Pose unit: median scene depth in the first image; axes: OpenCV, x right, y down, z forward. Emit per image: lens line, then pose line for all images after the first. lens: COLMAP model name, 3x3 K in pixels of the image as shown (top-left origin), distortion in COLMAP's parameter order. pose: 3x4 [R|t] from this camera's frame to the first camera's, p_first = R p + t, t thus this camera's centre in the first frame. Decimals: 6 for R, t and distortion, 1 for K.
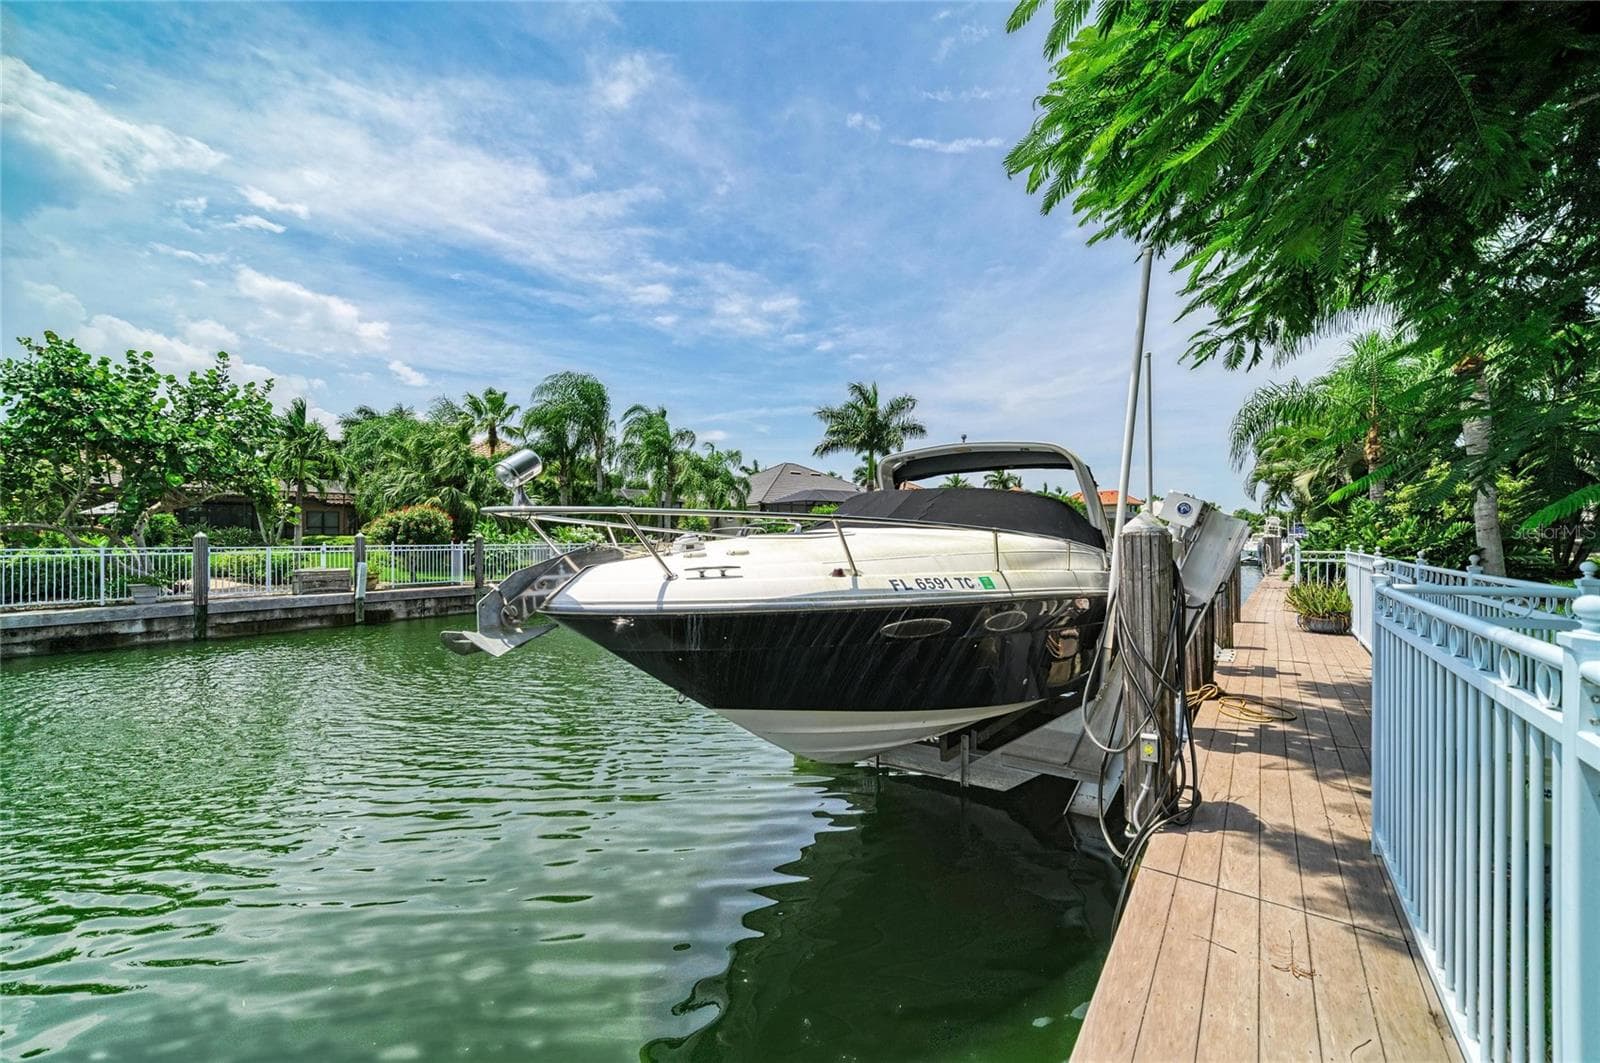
lens RADIAL K [[579.7, 0, 803.6], [0, 579.7, 538.3], [0, 0, 1]] dist [-0.000800, -0.000047]
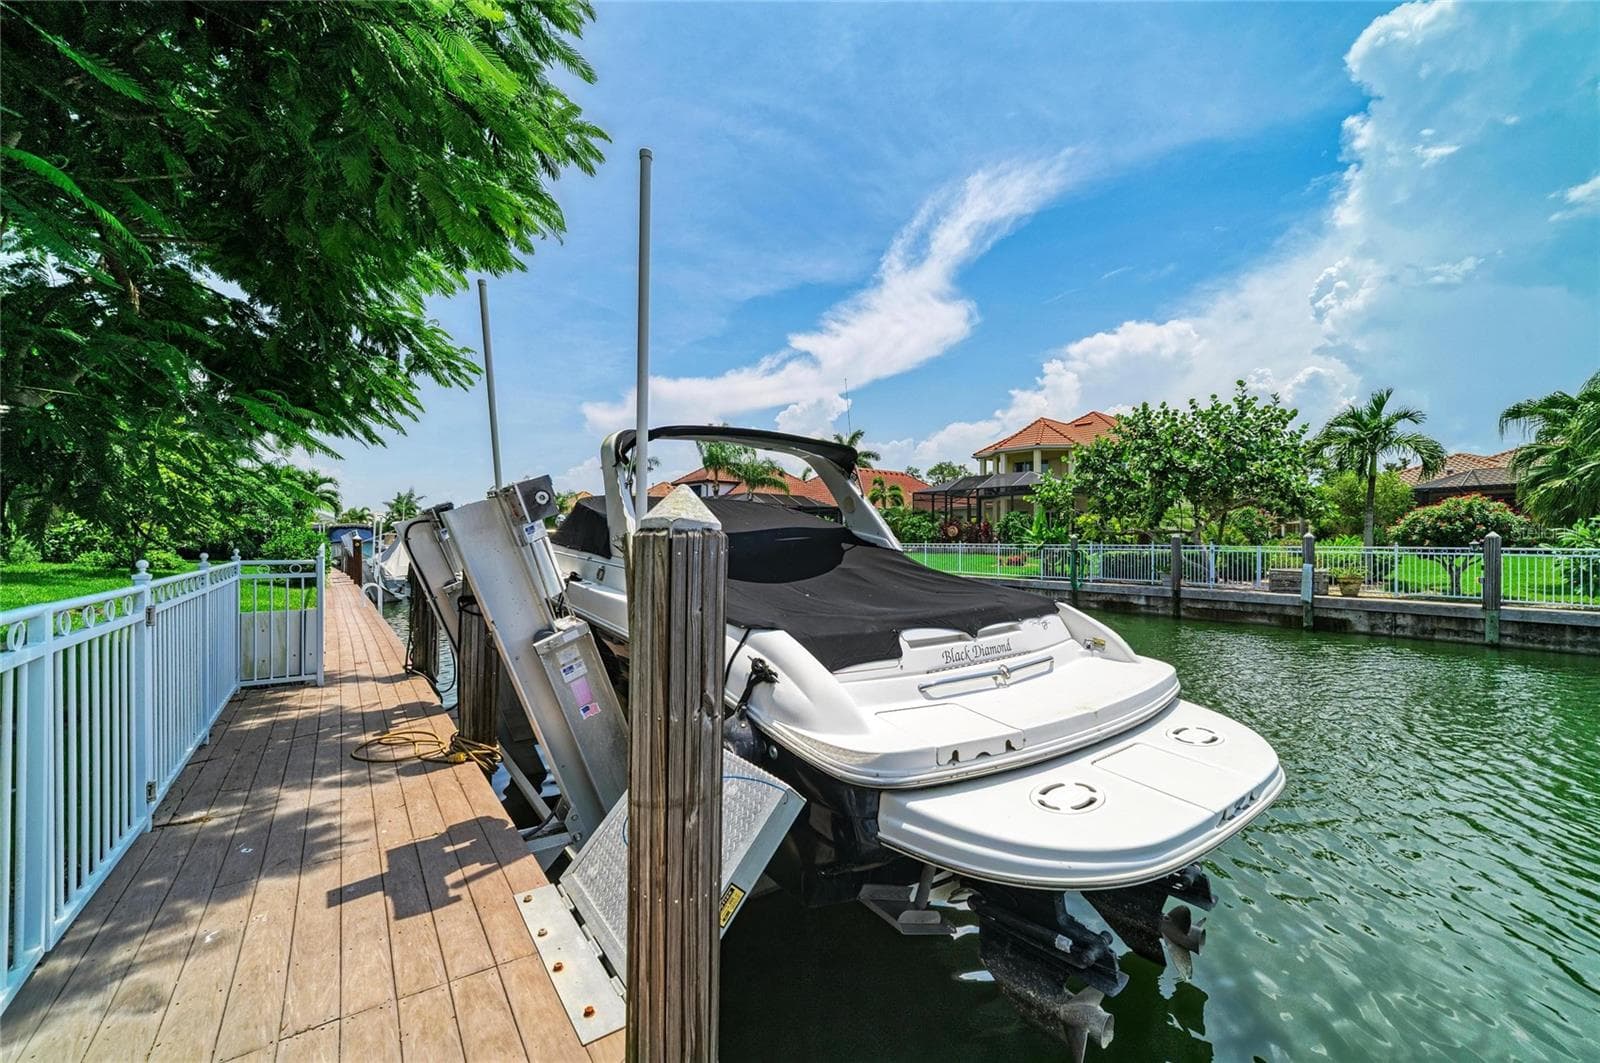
lens RADIAL K [[579.7, 0, 803.6], [0, 579.7, 538.3], [0, 0, 1]] dist [-0.000800, -0.000047]
pose [[-0.227669, -0.001731, -0.973737, 0.359473], [0.000151, 0.999998, -0.001812, 0.001944], [0.973738, -0.000560, -0.227669, 0.433139]]
